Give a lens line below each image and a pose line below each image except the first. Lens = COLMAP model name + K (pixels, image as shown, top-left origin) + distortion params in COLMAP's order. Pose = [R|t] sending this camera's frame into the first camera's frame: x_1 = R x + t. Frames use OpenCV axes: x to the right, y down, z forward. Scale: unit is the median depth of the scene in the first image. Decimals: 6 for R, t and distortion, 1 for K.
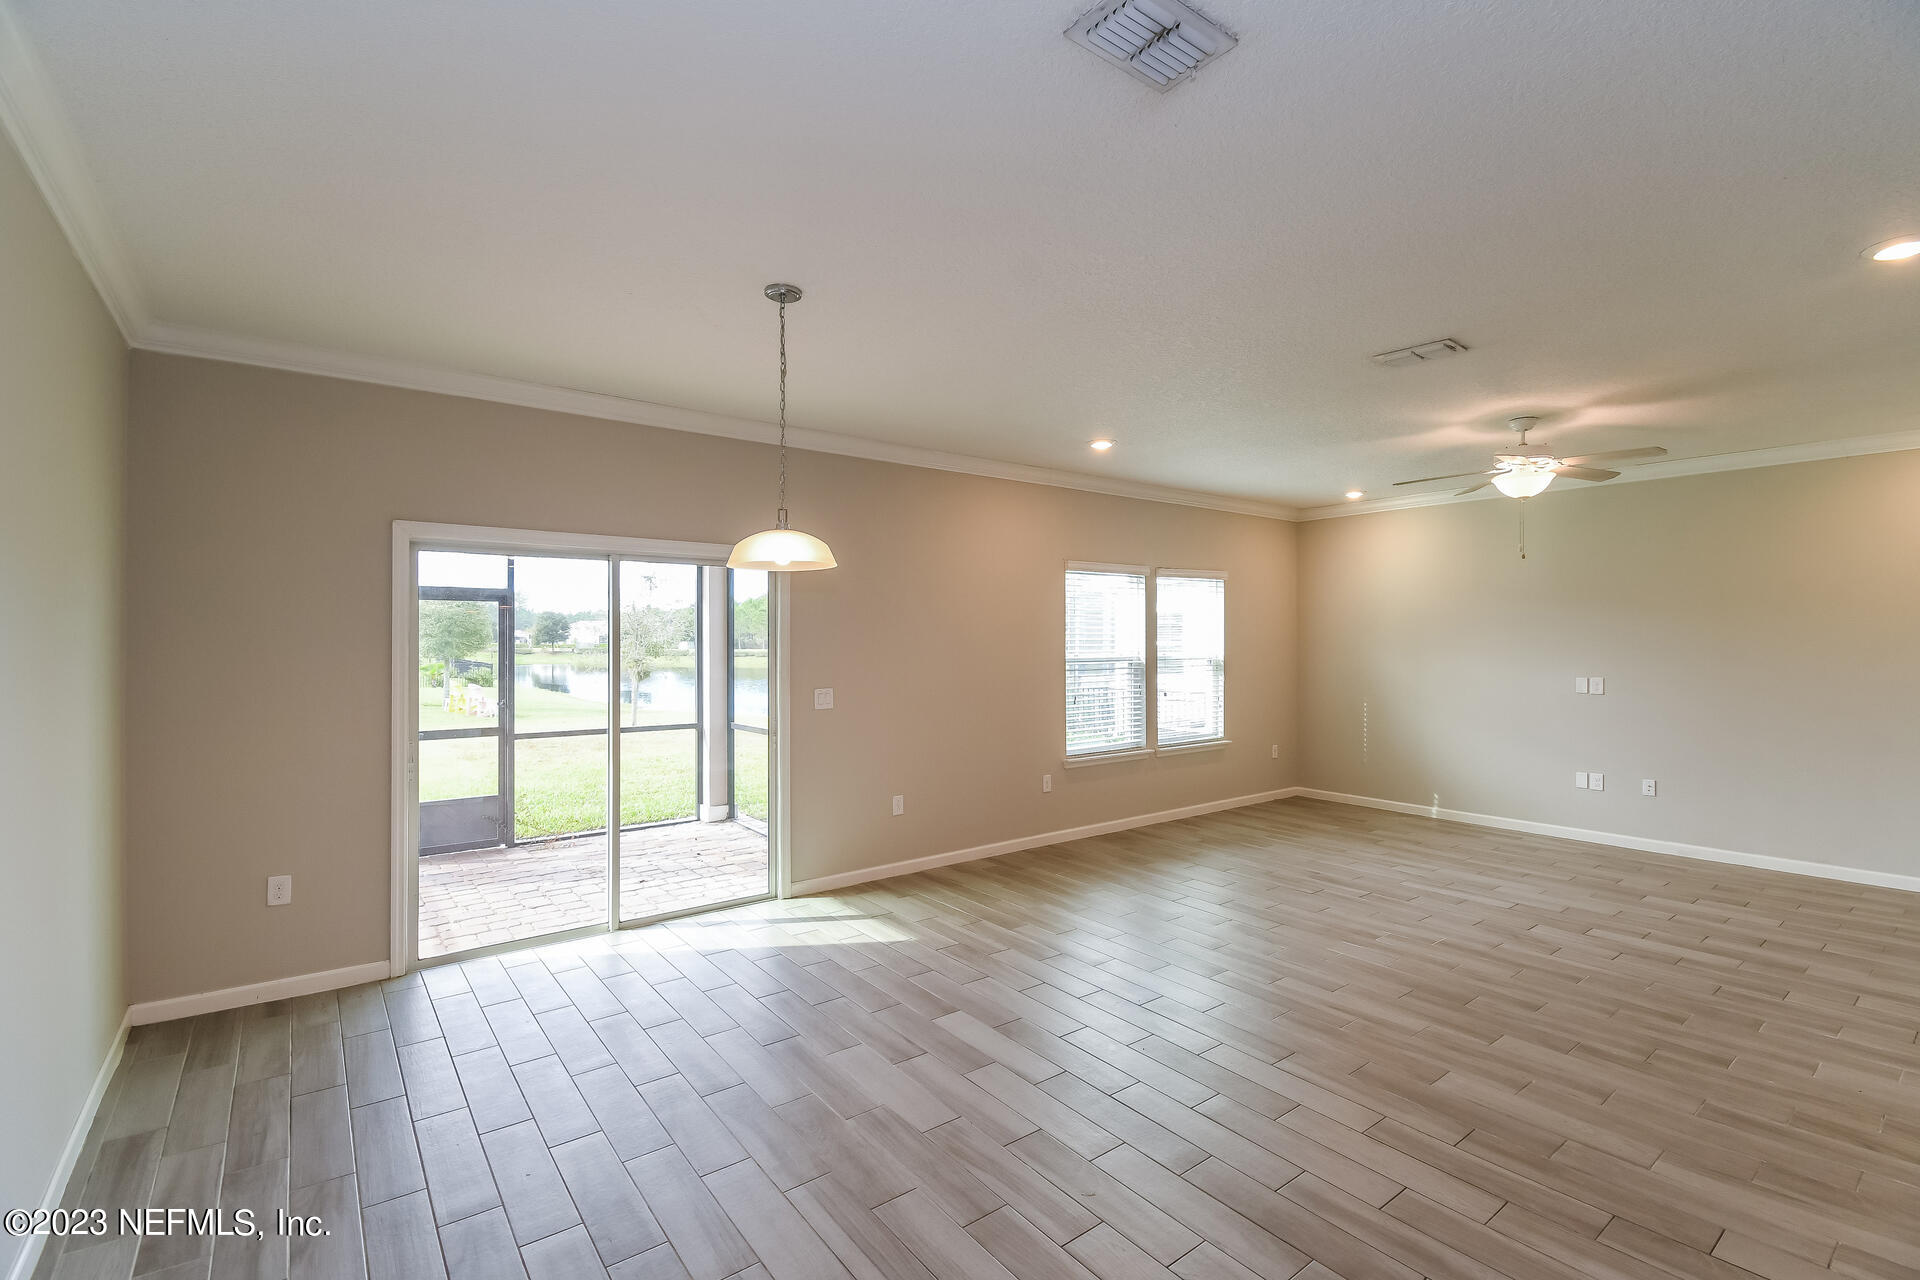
lens RADIAL K [[846.8, 0, 975.4], [0, 846.8, 633.8], [0, 0, 1]] dist [-0.001645, -0.000998]
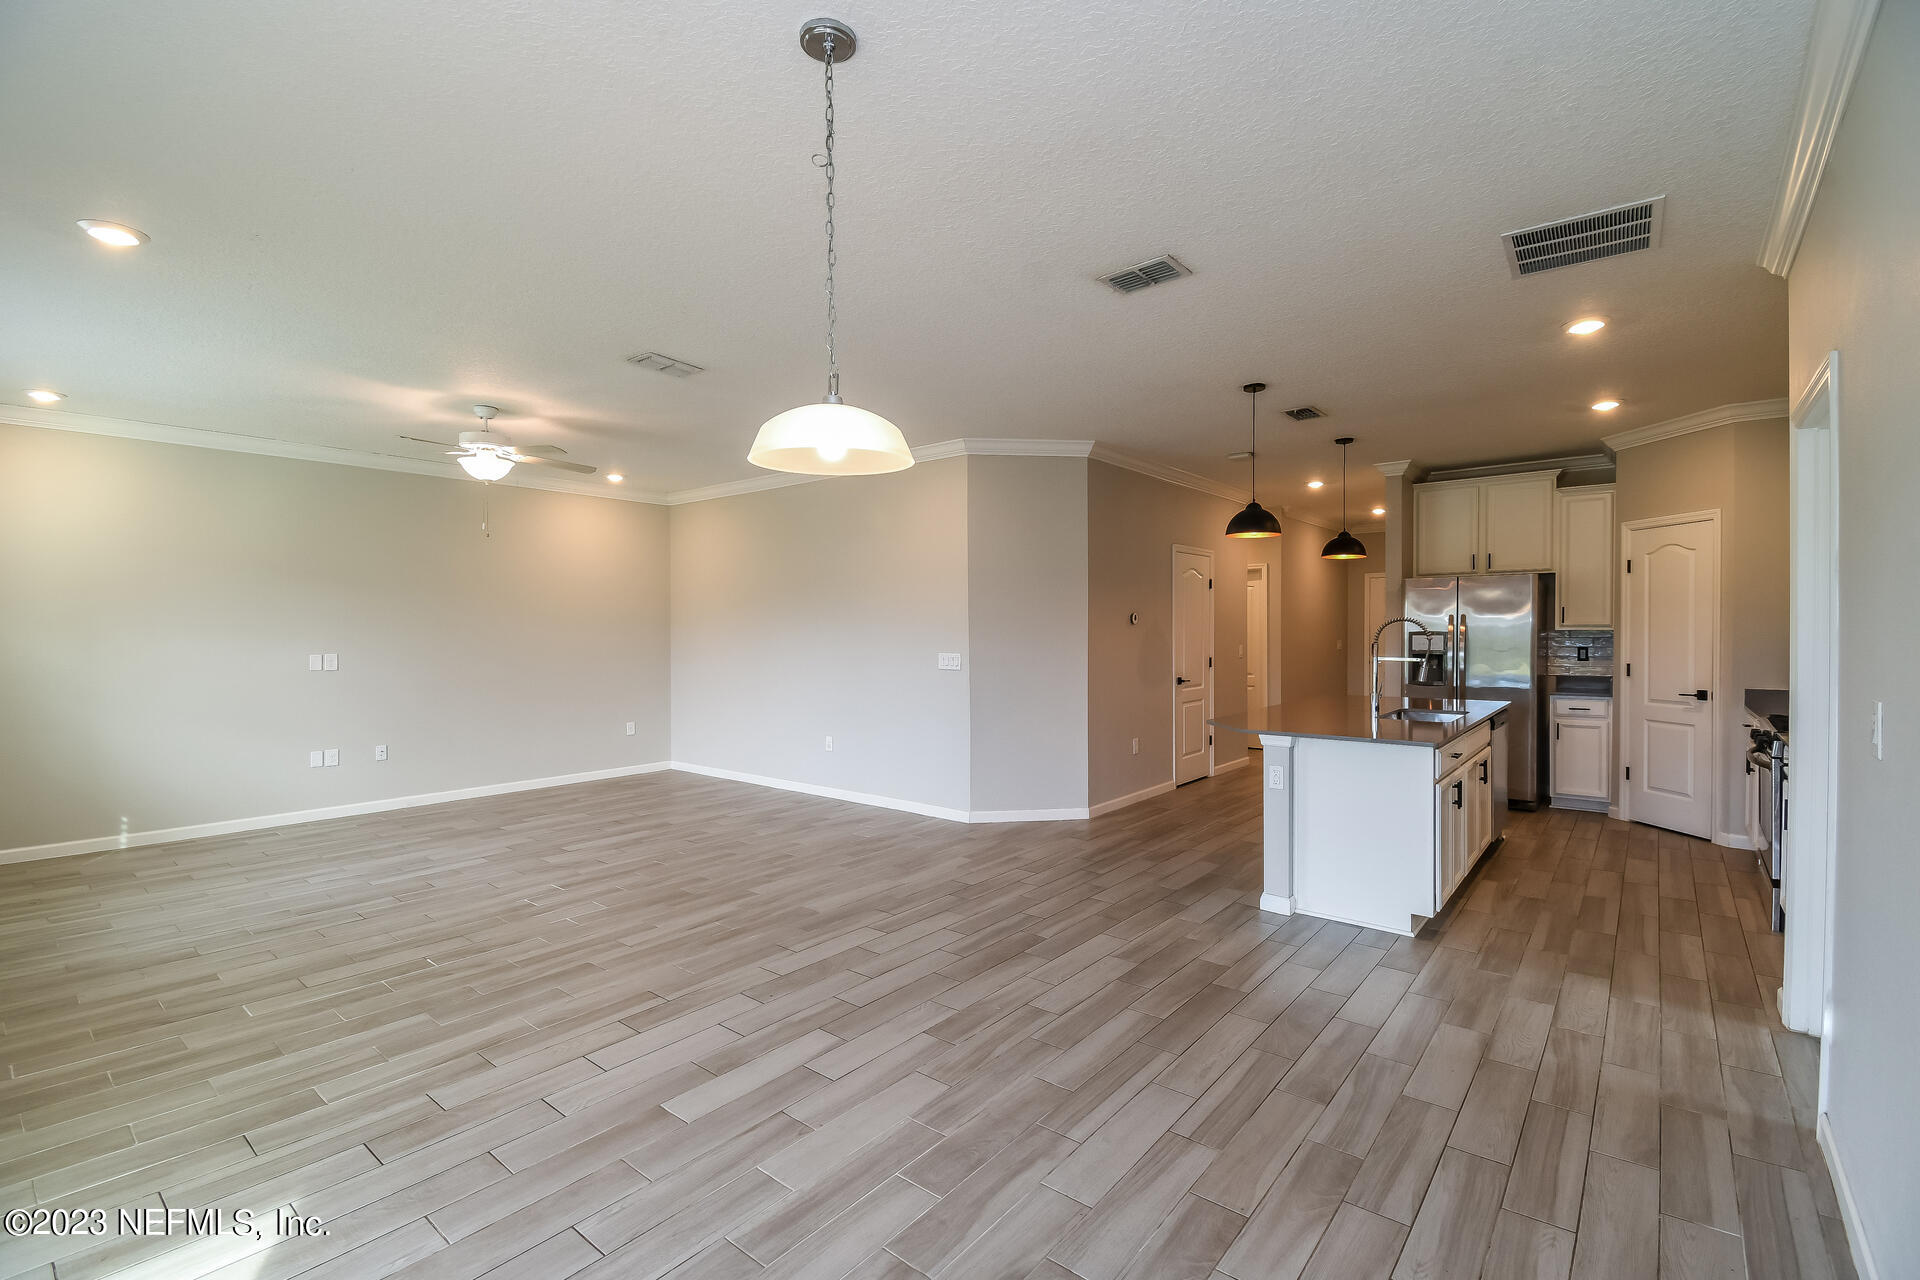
lens RADIAL K [[846.8, 0, 975.4], [0, 846.8, 633.8], [0, 0, 1]] dist [-0.001645, -0.000998]
pose [[-0.243702, 0.000679, 0.969850, -0.764066], [-0.004107, 0.999990, -0.001732, 0.047628], [-0.969841, -0.004405, -0.243697, 0.905300]]
